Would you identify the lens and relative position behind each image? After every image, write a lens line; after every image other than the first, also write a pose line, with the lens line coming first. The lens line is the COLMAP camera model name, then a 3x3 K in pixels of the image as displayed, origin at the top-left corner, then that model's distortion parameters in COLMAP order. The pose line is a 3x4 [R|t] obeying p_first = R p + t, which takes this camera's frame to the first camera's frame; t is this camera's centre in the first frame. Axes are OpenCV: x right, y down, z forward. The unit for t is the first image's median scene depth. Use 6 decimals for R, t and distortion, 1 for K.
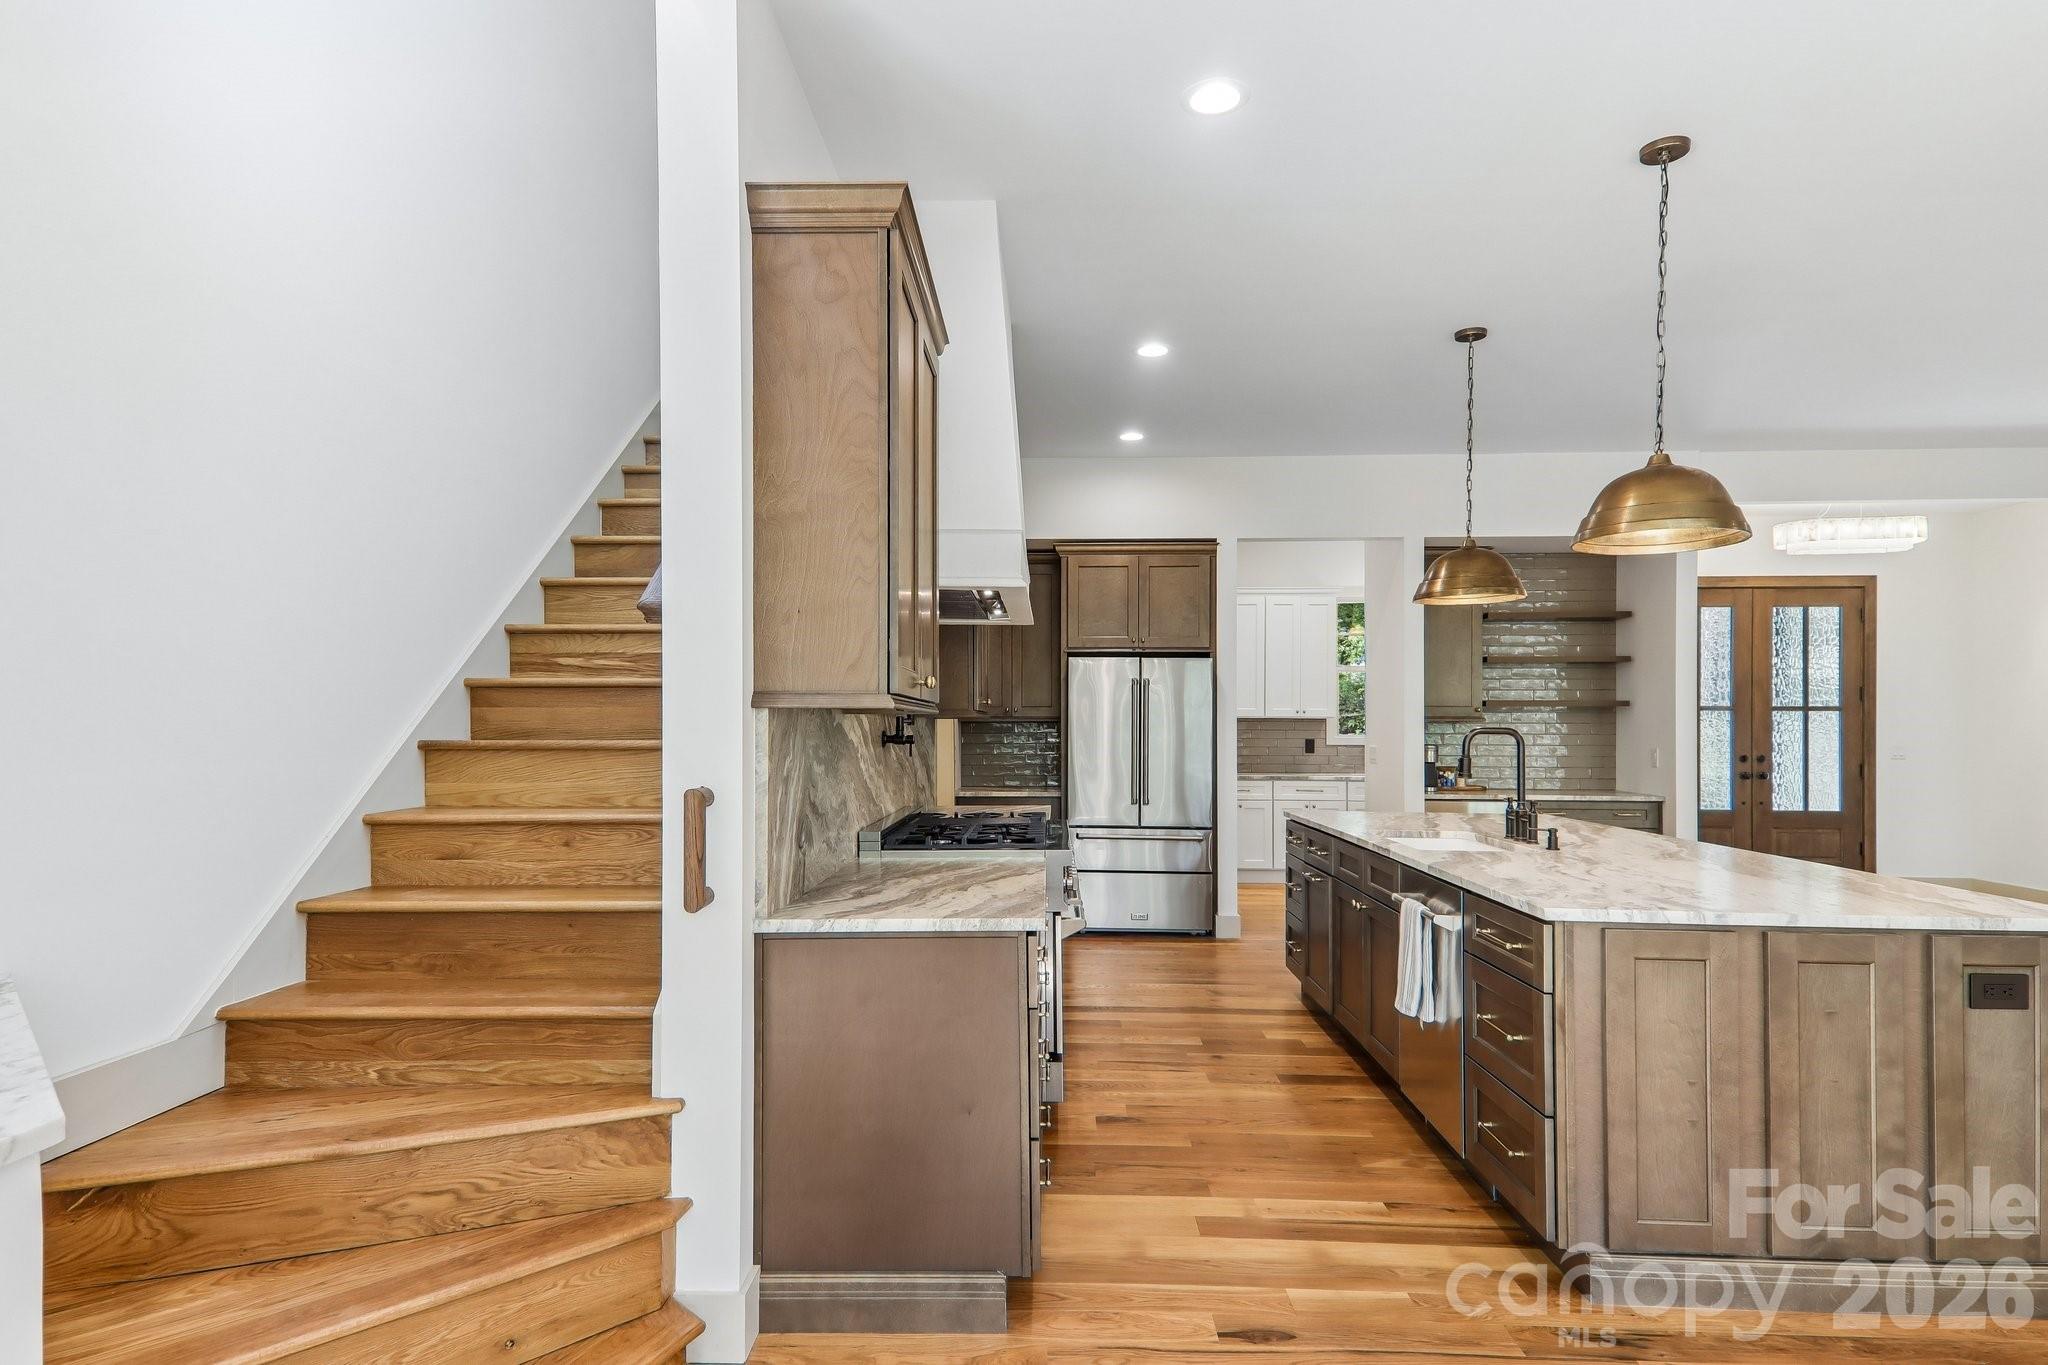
lens RADIAL K [[1145.1, 0, 1029.0], [0, 1145.1, 744.3], [0, 0, 1]] dist [0.112908, -0.076016]
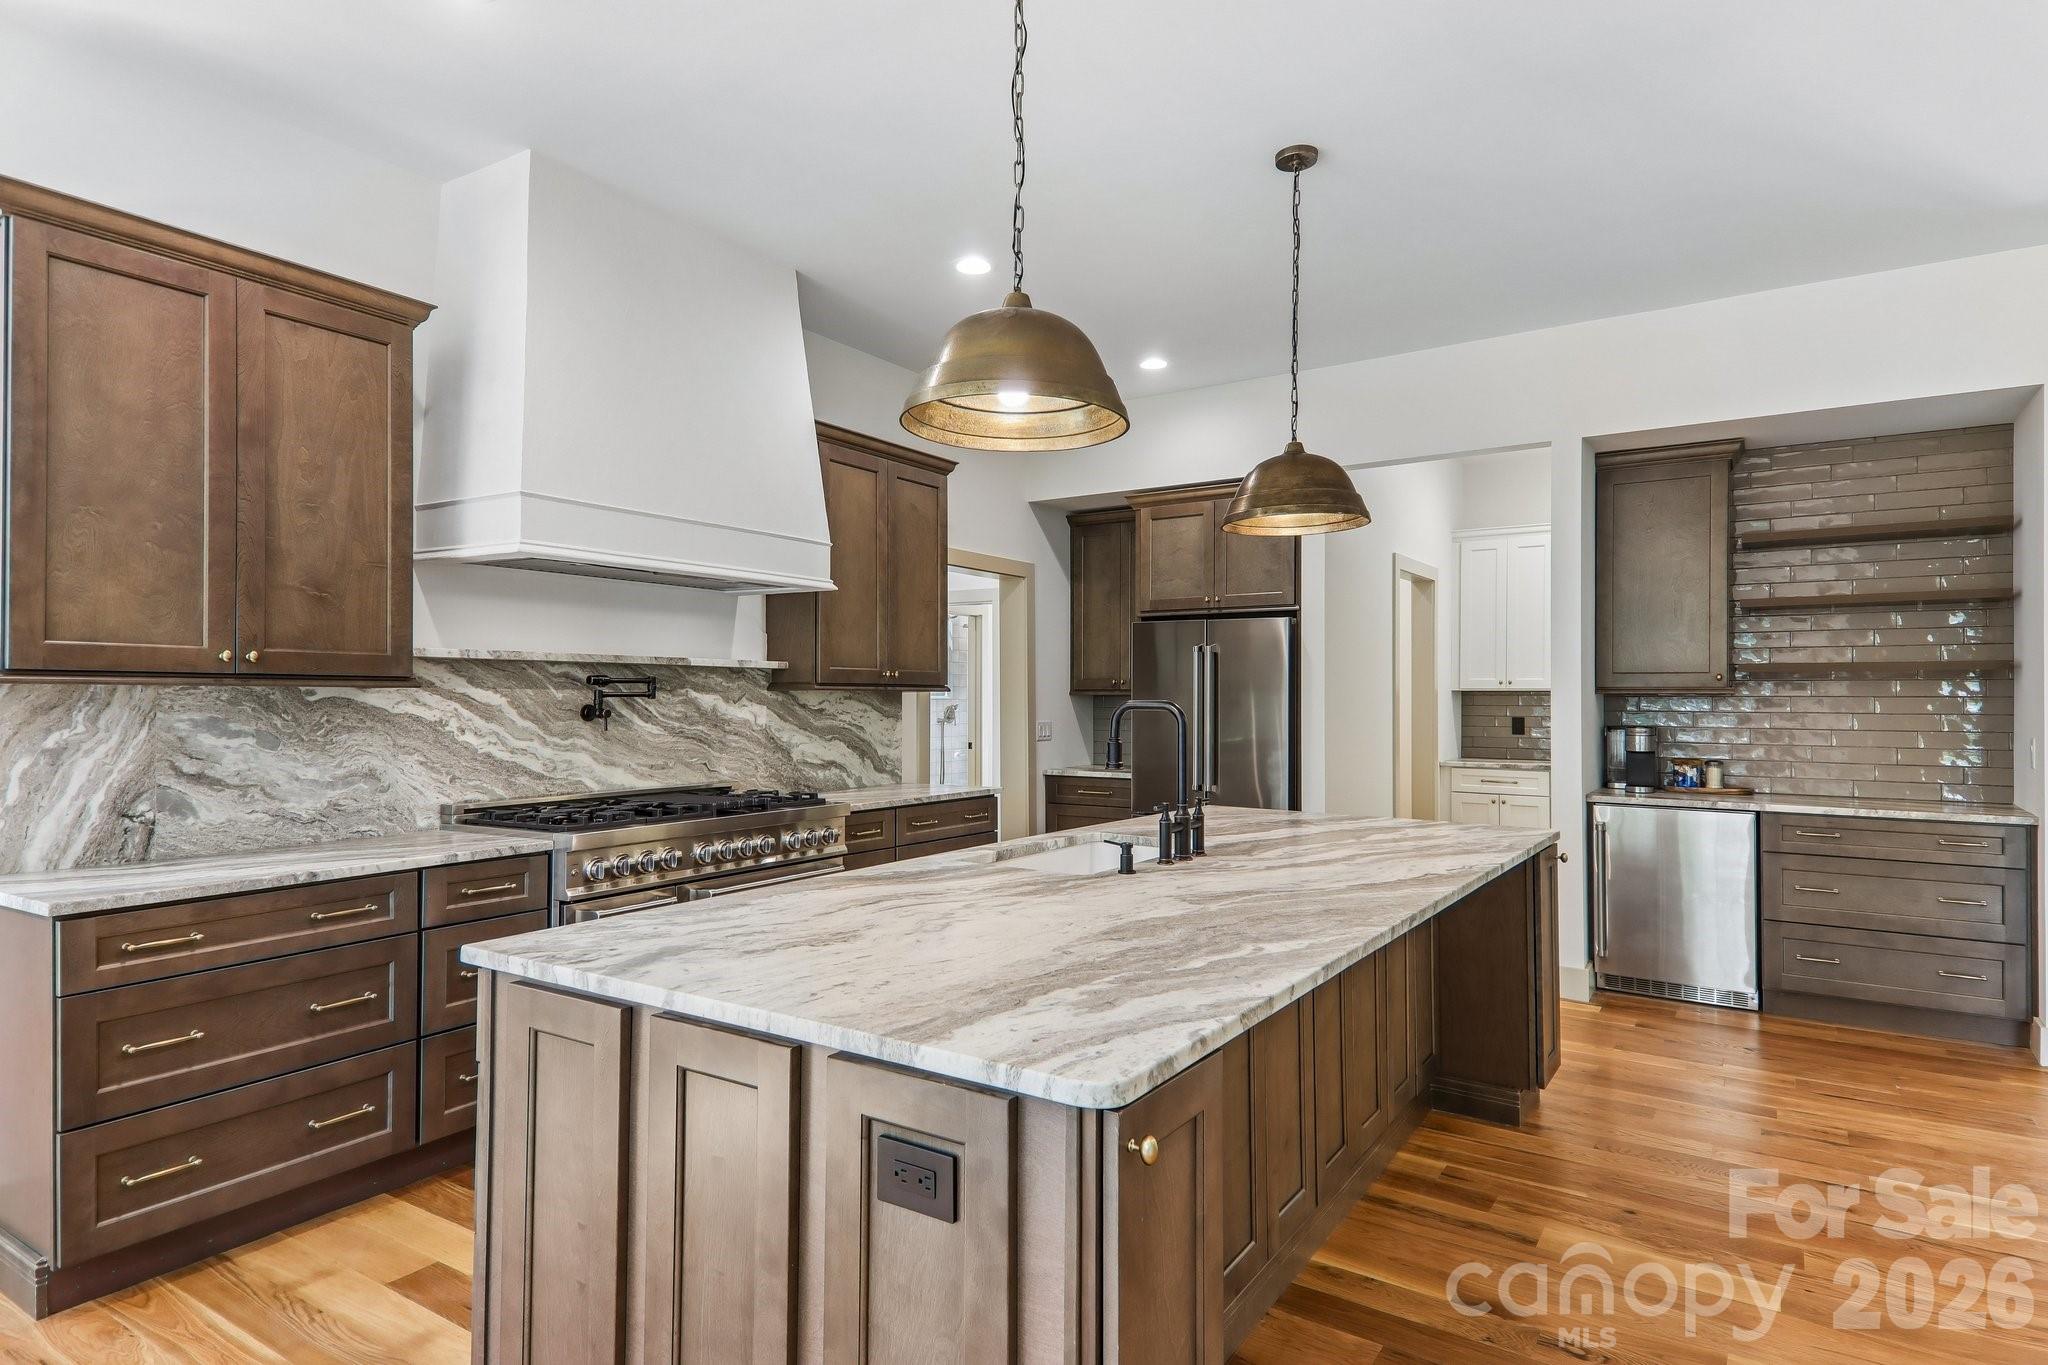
lens RADIAL K [[1121.9, 0, 1019.4], [0, 1121.9, 708.6], [0, 0, 1]] dist [0.108161, -0.069786]
pose [[0.853279, 0.008654, -0.521384, 0.404332], [-0.012889, 0.999907, -0.004497, -0.003145], [0.521296, 0.010557, 0.853311, 0.204592]]
